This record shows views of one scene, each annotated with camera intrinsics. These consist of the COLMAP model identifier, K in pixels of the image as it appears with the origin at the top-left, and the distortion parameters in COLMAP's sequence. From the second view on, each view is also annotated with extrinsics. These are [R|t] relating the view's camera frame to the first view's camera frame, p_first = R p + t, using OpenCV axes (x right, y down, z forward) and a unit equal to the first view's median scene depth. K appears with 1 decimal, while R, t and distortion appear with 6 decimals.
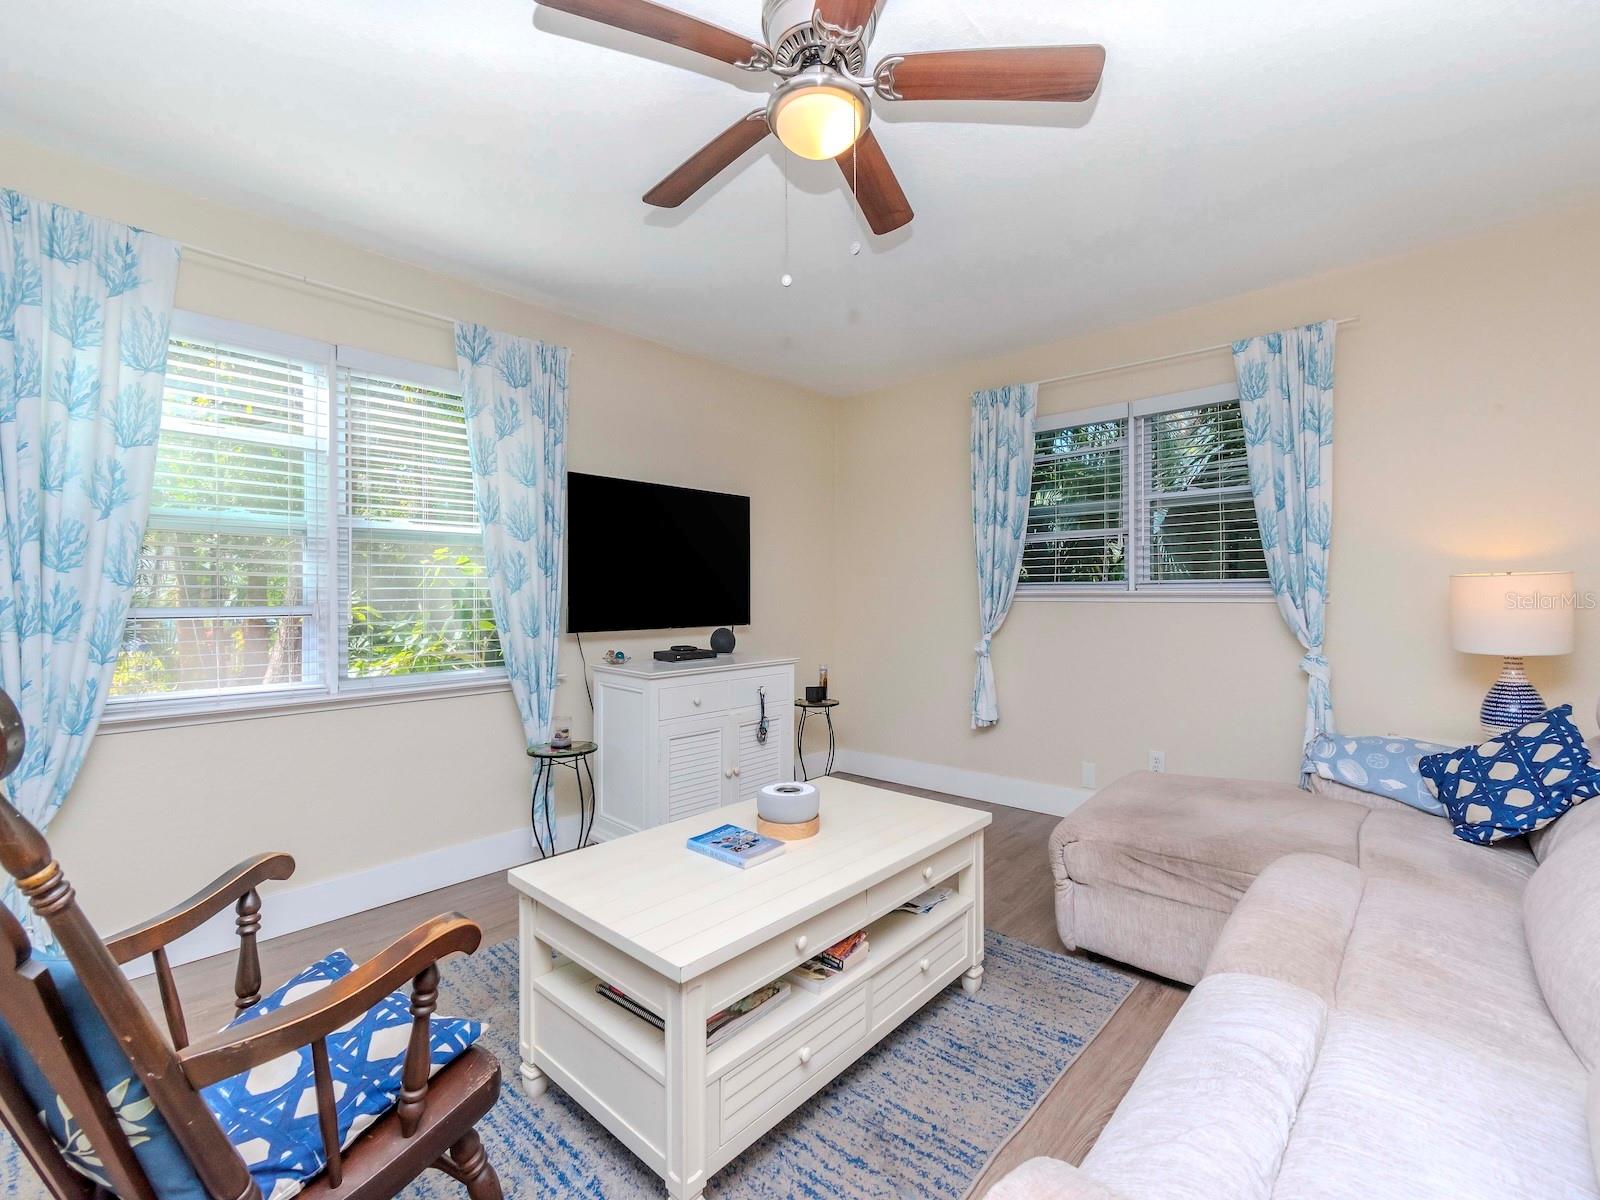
lens RADIAL K [[715.3, 0, 803.8], [0, 715.3, 598.7], [0, 0, 1]] dist [0.000434, -0.000024]
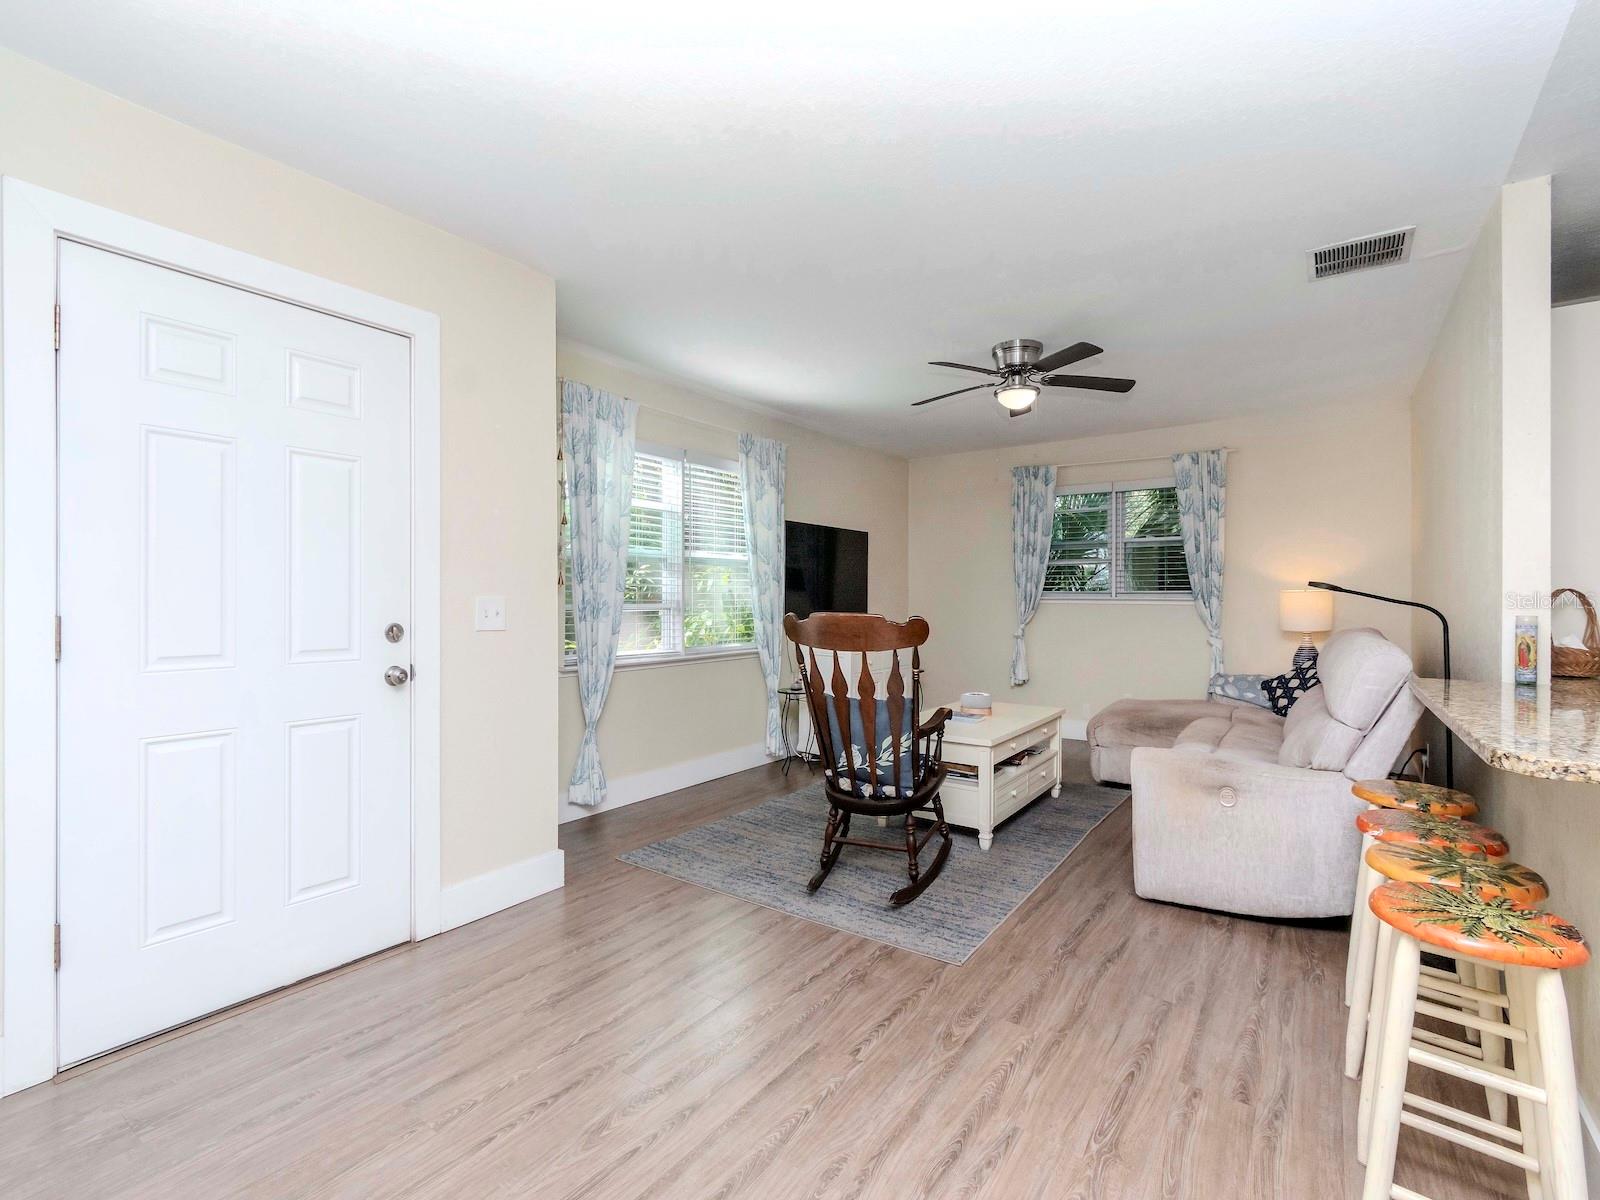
lens RADIAL K [[724.5, 0, 841.4], [0, 724.5, 600.4], [0, 0, 1]] dist [0.001175, 0.000101]
pose [[0.990539, 0.006140, 0.137094, -0.459316], [-0.006239, 0.999980, 0.000295, -0.000349], [-0.137089, -0.001147, 0.990558, -0.665590]]
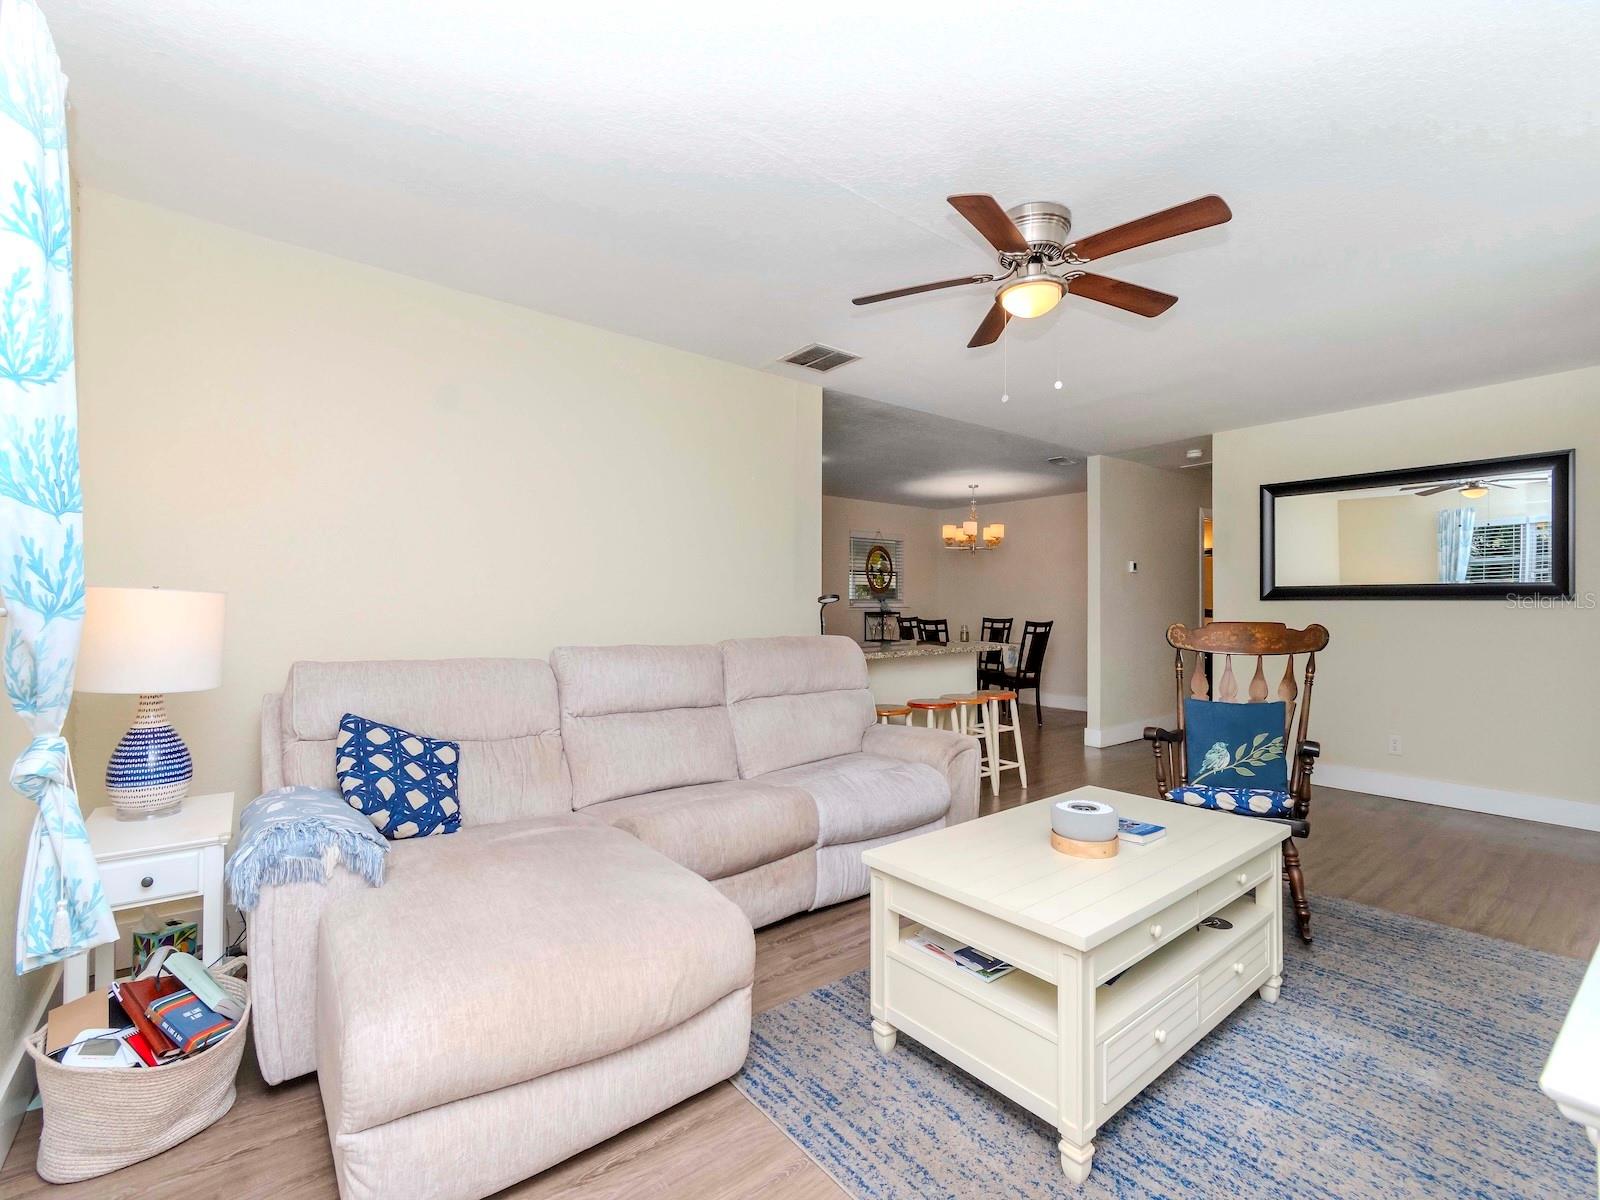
lens RADIAL K [[732.6, 0, 807.1], [0, 732.6, 602.2], [0, 0, 1]] dist [-0.002931, -0.000001]
pose [[-0.985694, 0.003471, 0.168508, 0.118006], [0.003166, 0.999993, -0.002077, -0.014098], [-0.168514, -0.001514, -0.985698, 1.376562]]
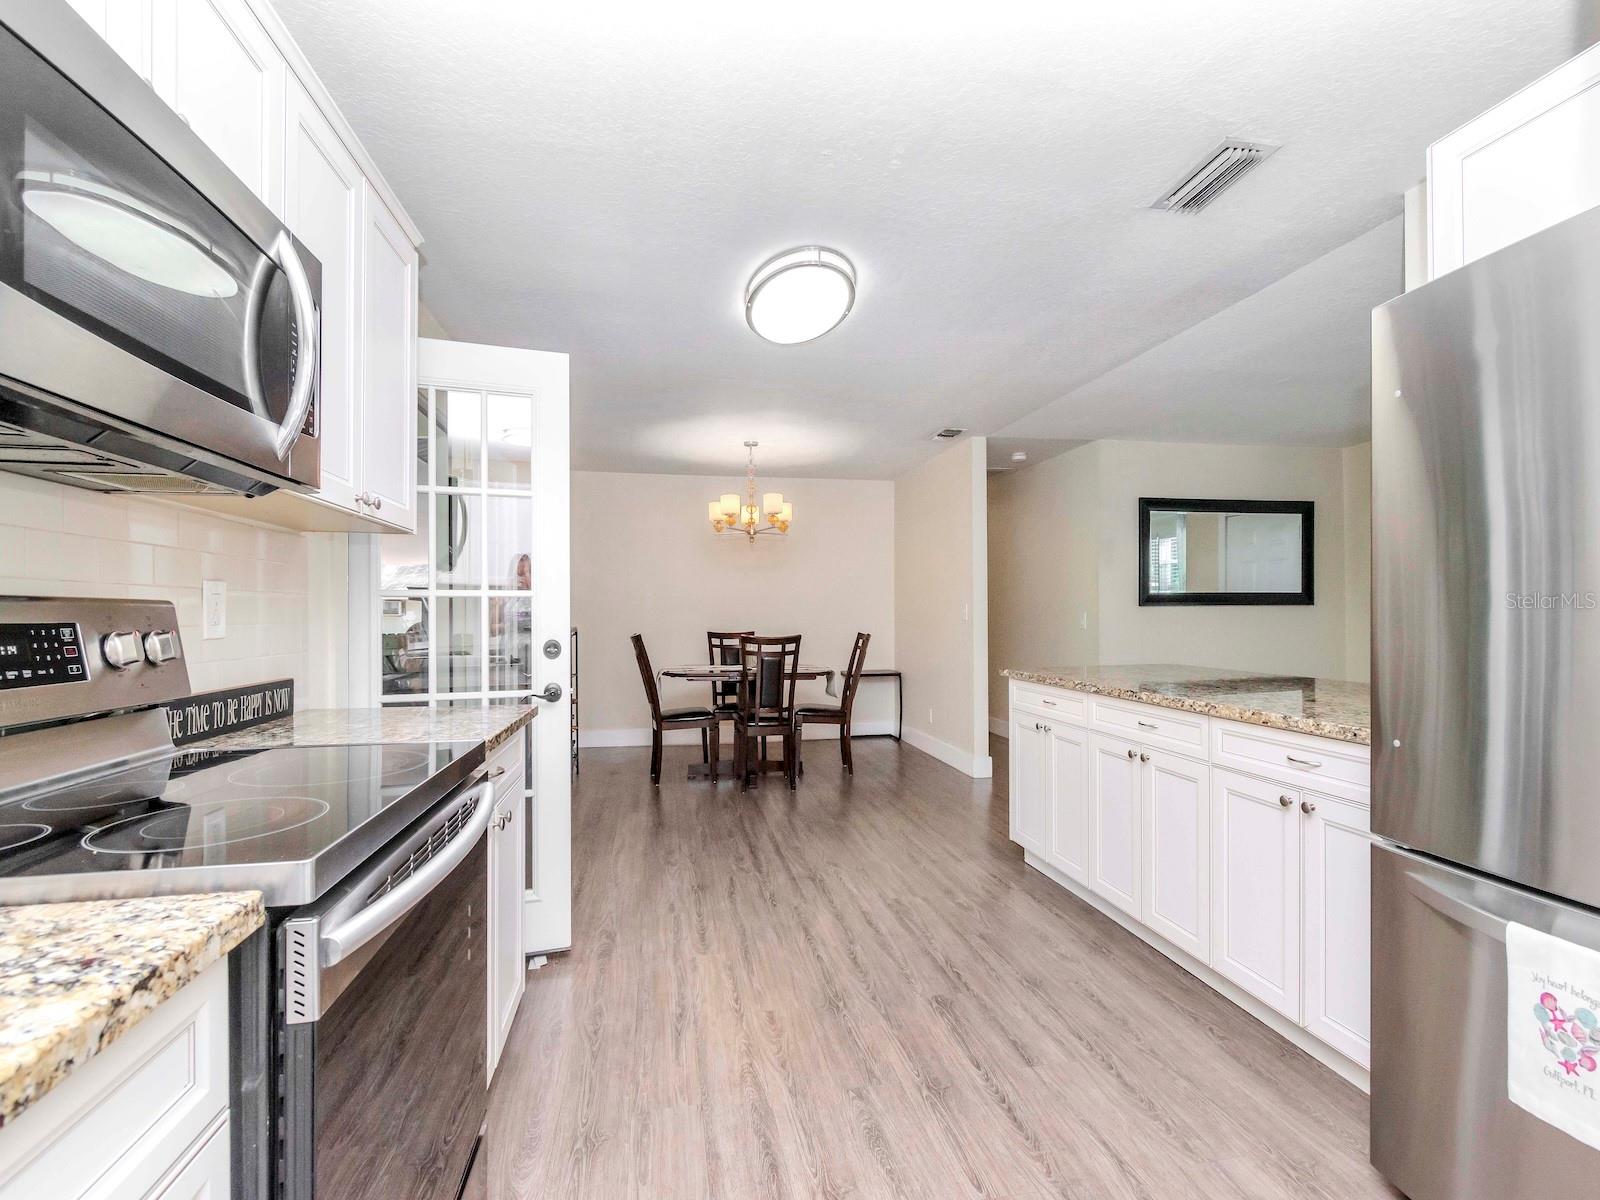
lens RADIAL K [[732.6, 0, 807.1], [0, 732.6, 602.2], [0, 0, 1]] dist [-0.002931, -0.000001]
pose [[-0.600549, 0.000590, -0.799588, 1.321686], [0.012701, 0.999881, -0.008802, -0.019054], [0.799487, -0.015441, -0.600485, -0.051669]]
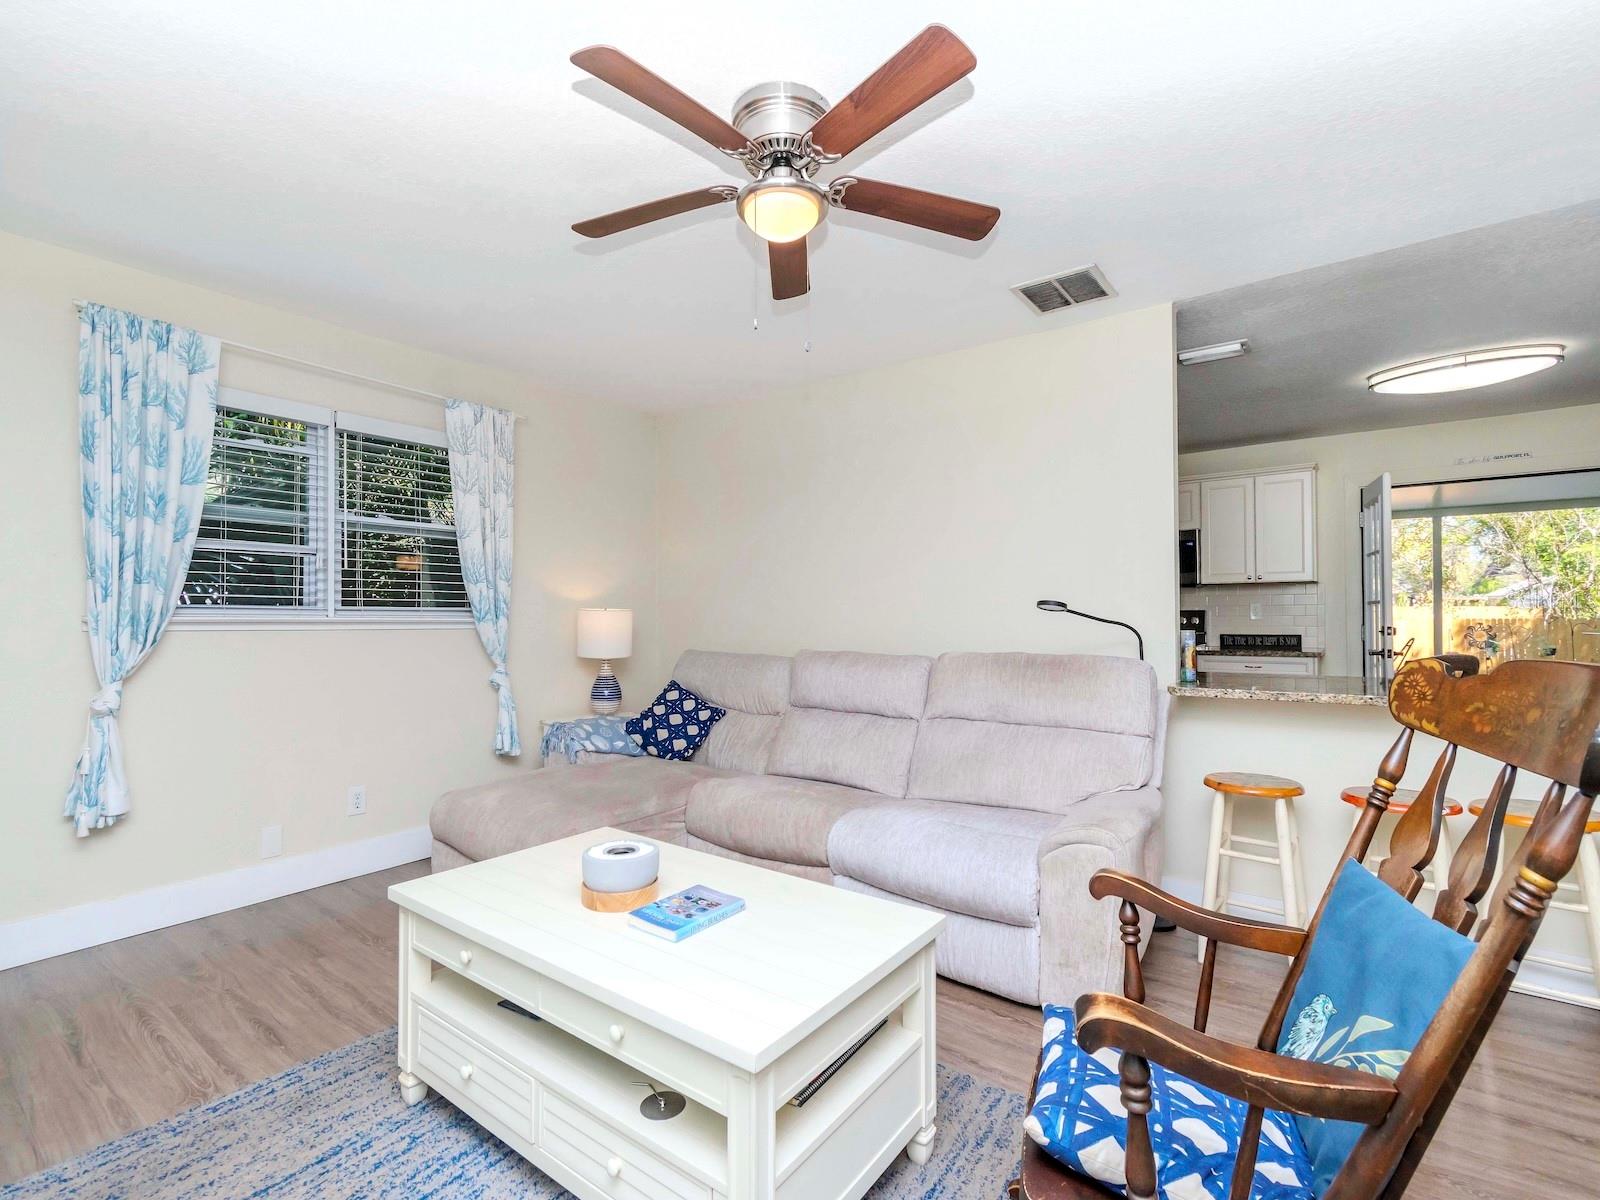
lens RADIAL K [[730.1, 0, 796.6], [0, 730.1, 605.3], [0, 0, 1]] dist [0.005312, 0.000637]
pose [[-0.088711, 0.024734, 0.995750, -0.611803], [0.004680, 0.999691, -0.024415, -0.000976], [-0.996046, 0.002494, -0.088799, 0.583181]]
